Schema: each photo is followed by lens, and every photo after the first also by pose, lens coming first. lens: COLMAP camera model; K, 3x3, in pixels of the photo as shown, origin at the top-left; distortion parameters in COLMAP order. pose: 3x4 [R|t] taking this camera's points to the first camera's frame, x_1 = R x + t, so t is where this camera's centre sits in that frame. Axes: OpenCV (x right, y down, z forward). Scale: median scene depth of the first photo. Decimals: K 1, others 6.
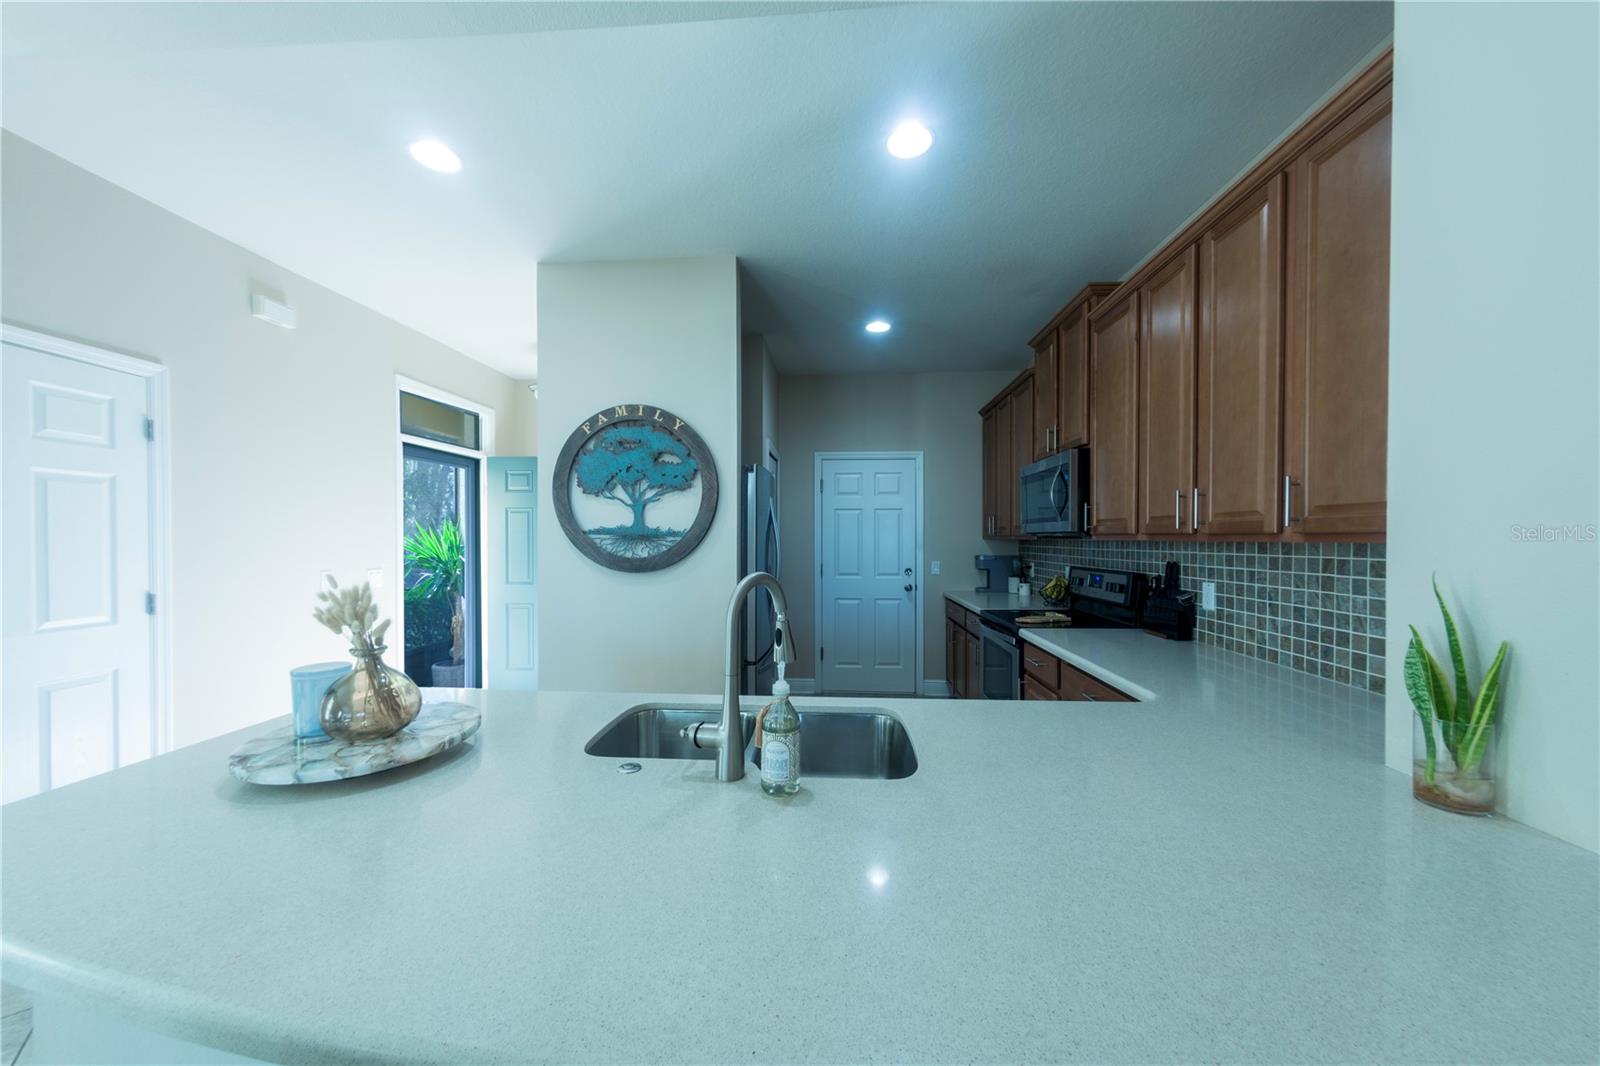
lens RADIAL K [[555.6, 0, 799.8], [0, 555.6, 540.5], [0, 0, 1]] dist [0.003521, -0.000177]
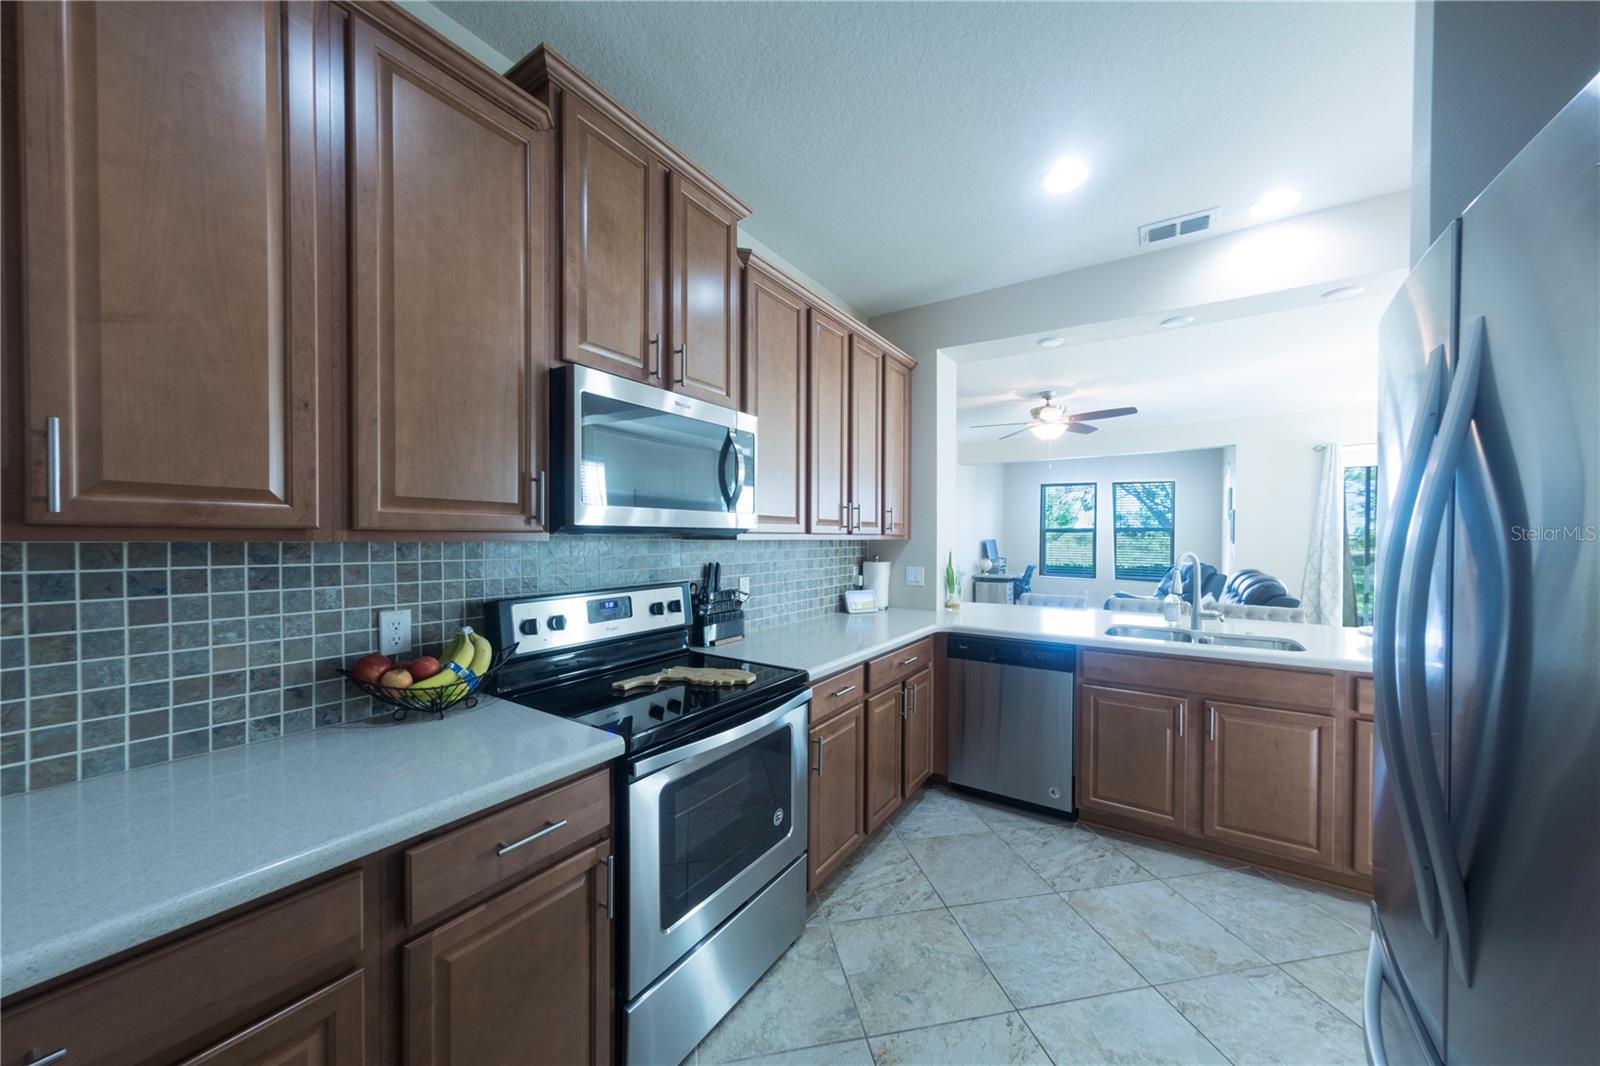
lens RADIAL K [[555.6, 0, 804.8], [0, 555.6, 548.8], [0, 0, 1]] dist [0.003521, -0.000177]
pose [[-0.867586, -0.008626, 0.497213, 0.064908], [0.002301, 0.999769, 0.021359, -0.003742], [-0.497282, 0.019674, -0.867366, 1.553620]]
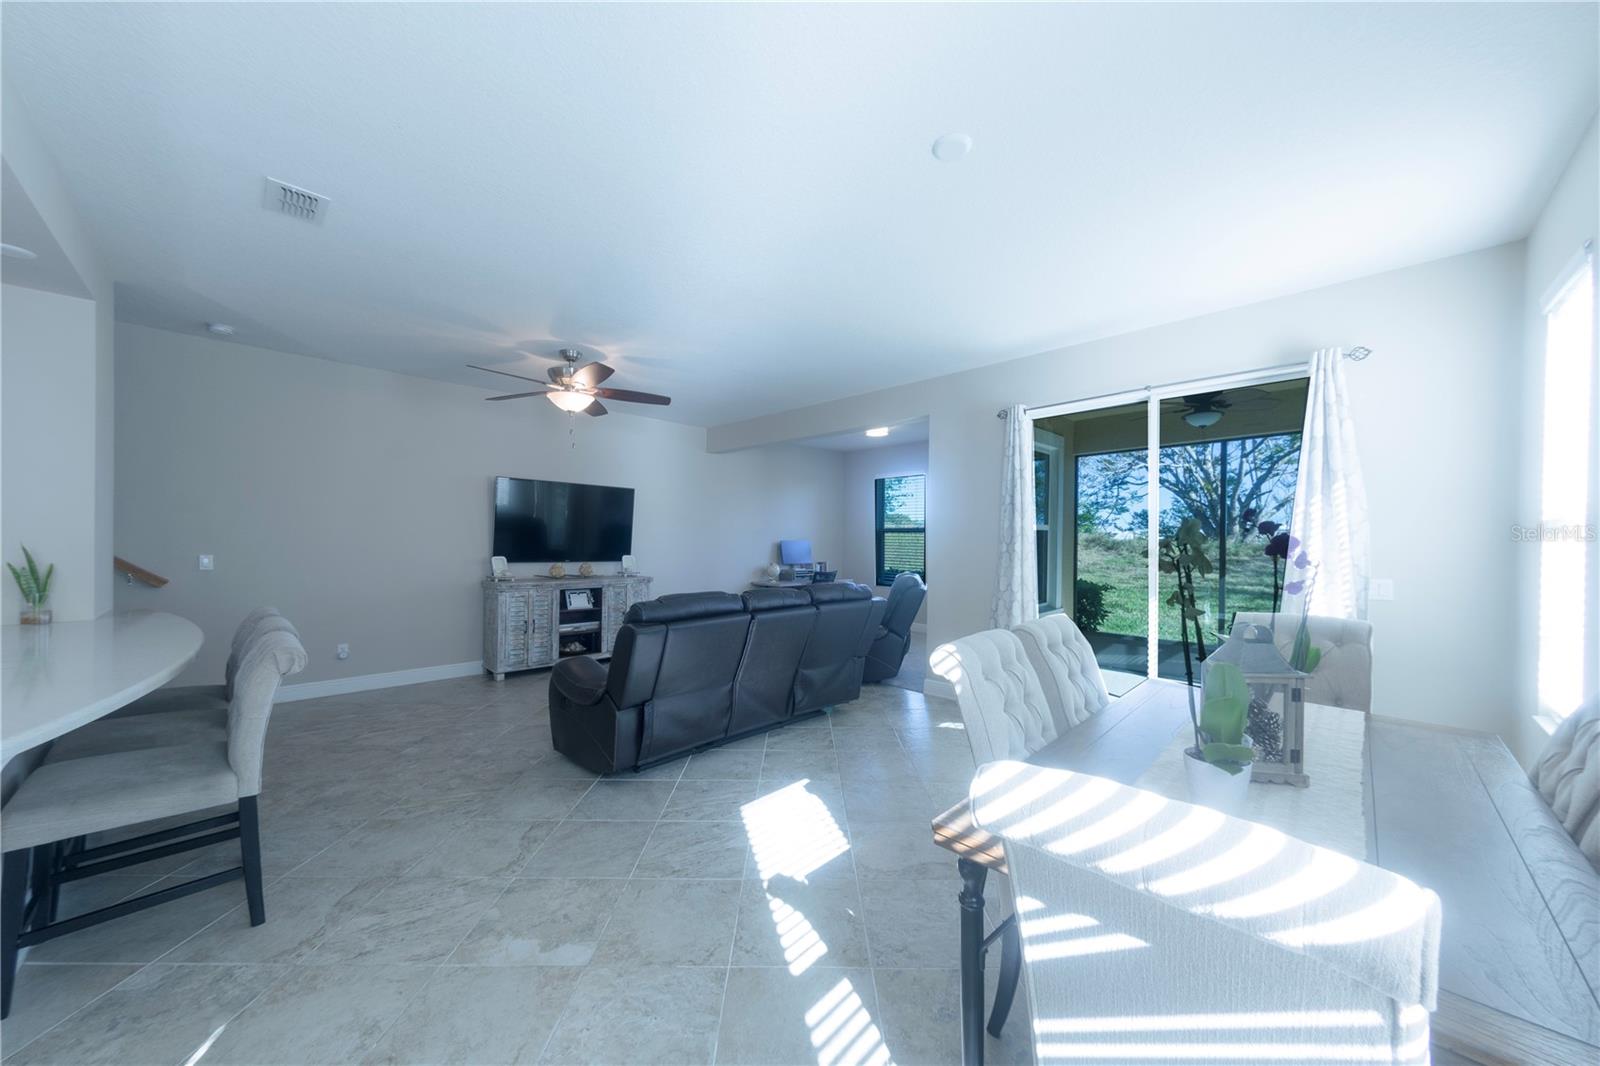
lens RADIAL K [[555.6, 0, 801.1], [0, 555.6, 543.8], [0, 0, 1]] dist [0.003521, -0.000177]
pose [[-0.751860, -0.012851, 0.659198, -1.181862], [-0.008391, 0.999916, 0.009923, 0.002397], [-0.659270, 0.001930, -0.751904, 0.190967]]
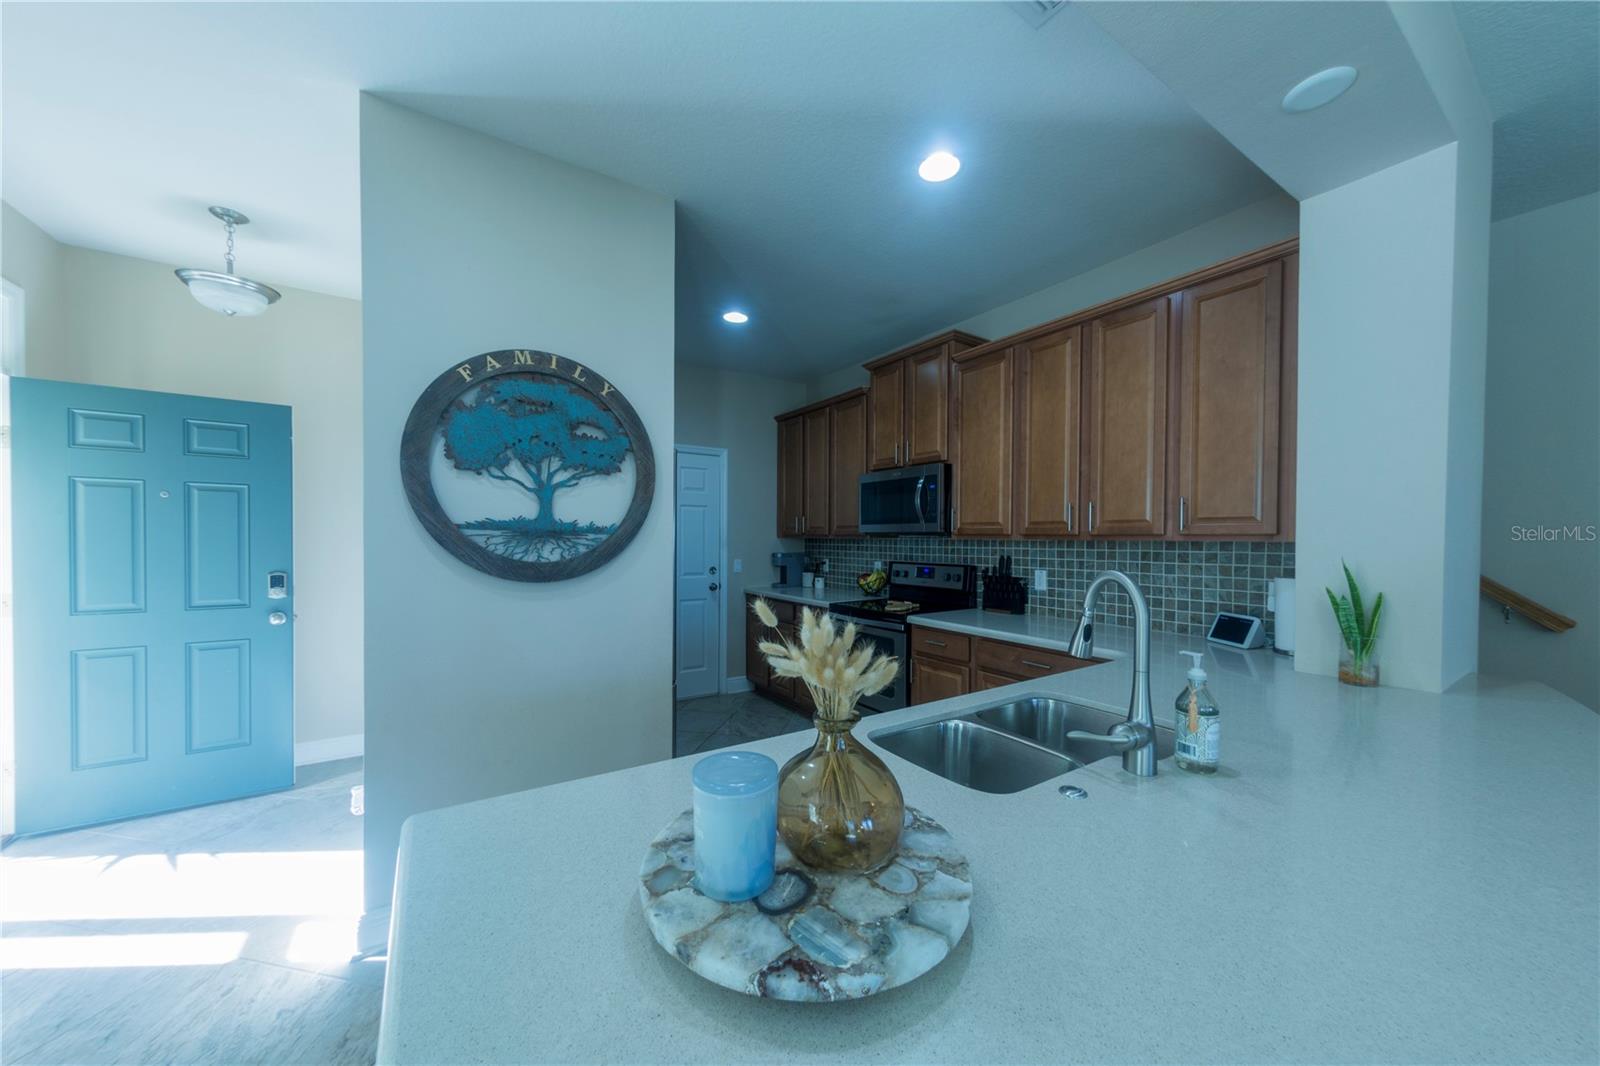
lens RADIAL K [[555.6, 0, 797.9], [0, 555.6, 544.4], [0, 0, 1]] dist [0.003521, -0.000177]
pose [[0.799882, -0.003830, 0.600145, -0.467163], [-0.002445, 0.999951, 0.009641, -0.000107], [-0.600153, -0.009179, 0.799833, 0.213450]]
